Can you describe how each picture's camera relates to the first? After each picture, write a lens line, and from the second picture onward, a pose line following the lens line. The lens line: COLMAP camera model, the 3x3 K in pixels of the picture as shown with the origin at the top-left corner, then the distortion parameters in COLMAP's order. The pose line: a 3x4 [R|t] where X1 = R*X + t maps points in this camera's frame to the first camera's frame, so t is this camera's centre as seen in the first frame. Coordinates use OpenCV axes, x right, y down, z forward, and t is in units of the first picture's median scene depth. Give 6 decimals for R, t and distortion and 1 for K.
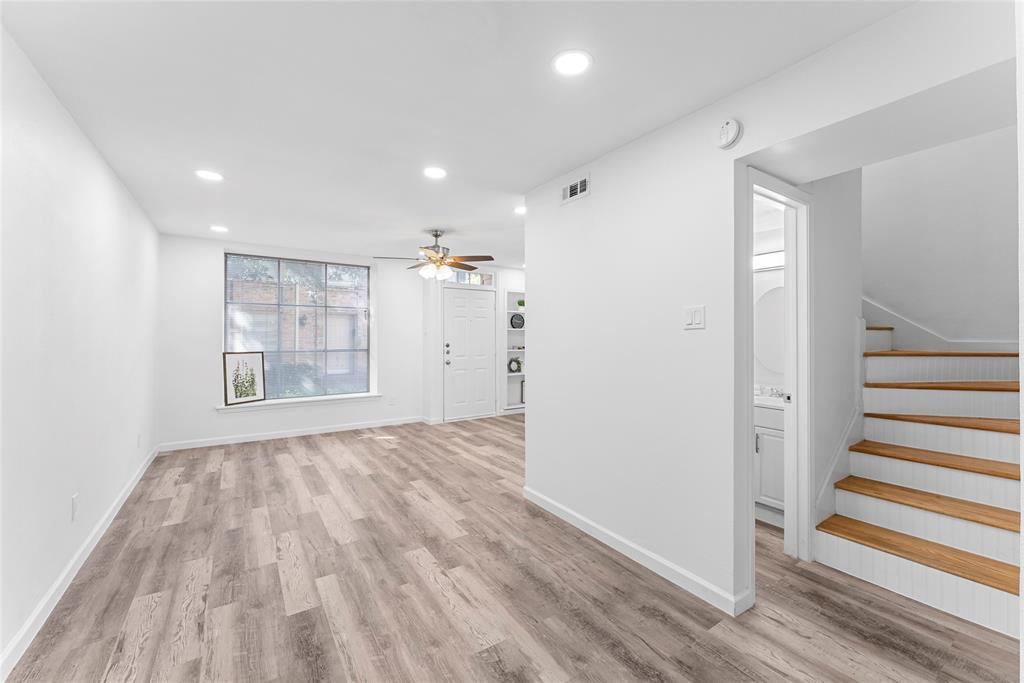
lens RADIAL K [[406.7, 0, 512.0], [0, 406.7, 341.5], [0, 0, 1]] dist [0.000631, -0.000205]
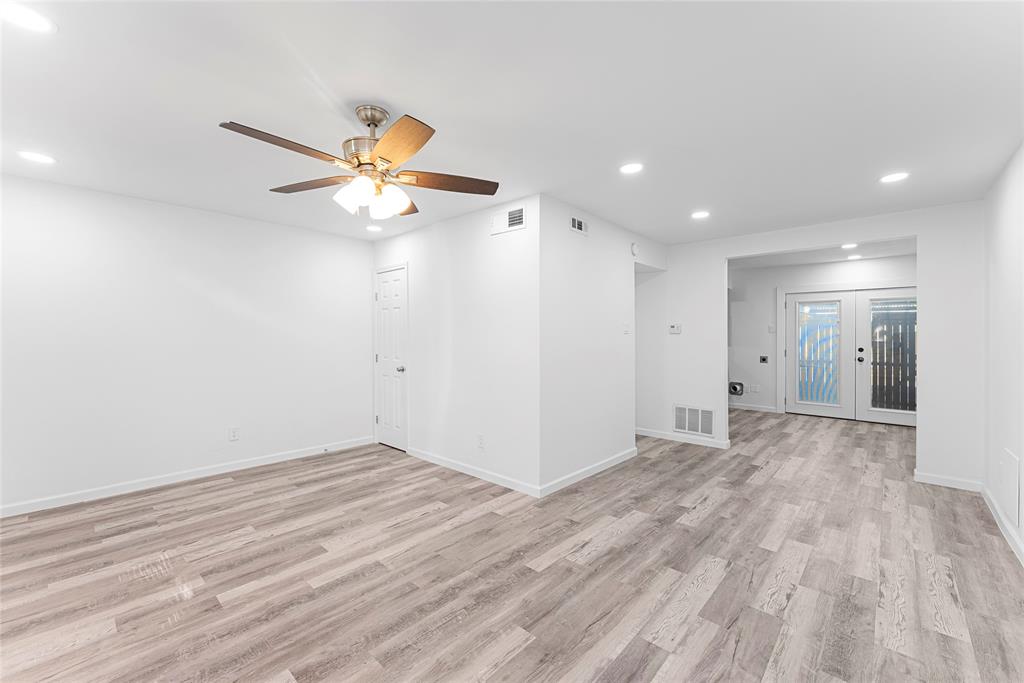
lens RADIAL K [[416.6, 0, 510.8], [0, 416.6, 342.7], [0, 0, 1]] dist [0.001821, 0.000139]
pose [[-0.232846, -0.017028, 0.972365, -0.913440], [0.007326, 0.999788, 0.019263, -0.019052], [-0.972486, 0.011609, -0.232672, 1.263660]]
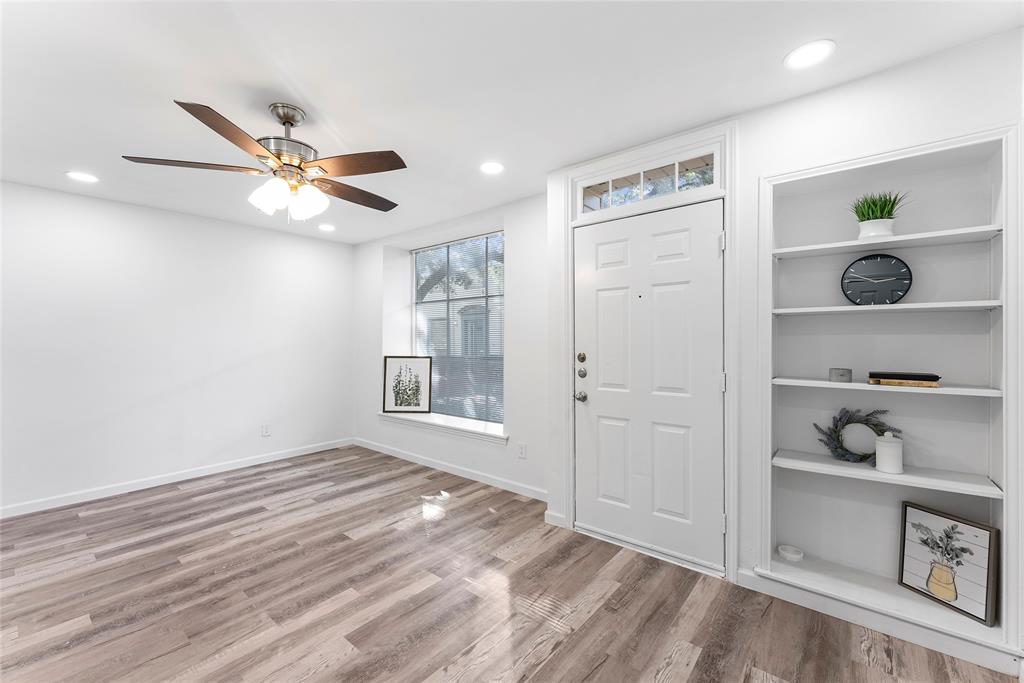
lens RADIAL K [[416.6, 0, 510.8], [0, 416.6, 342.7], [0, 0, 1]] dist [0.001821, 0.000139]
pose [[0.287208, 0.006630, -0.957845, 0.457390], [-0.002313, 0.999978, 0.006229, -0.016697], [0.957866, 0.000426, 0.287216, 1.463746]]
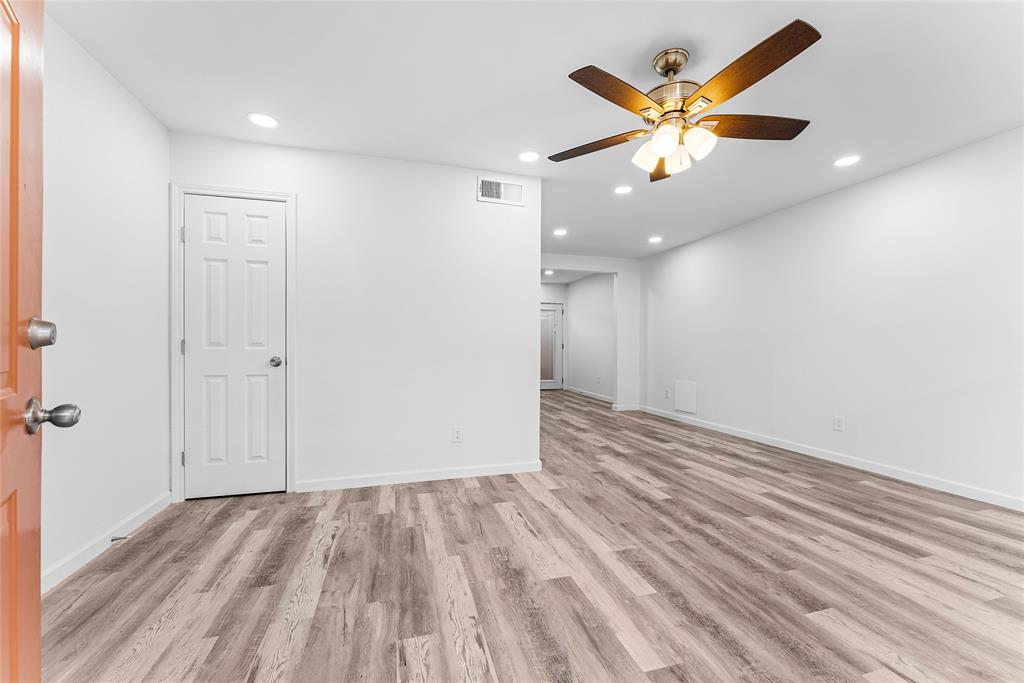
lens RADIAL K [[416.6, 0, 510.8], [0, 416.6, 342.7], [0, 0, 1]] dist [0.001821, 0.000139]
pose [[-0.953406, -0.004973, 0.301651, -0.210032], [-0.003430, 0.999978, 0.005647, 0.049176], [-0.301672, 0.004349, -0.953402, 1.970379]]
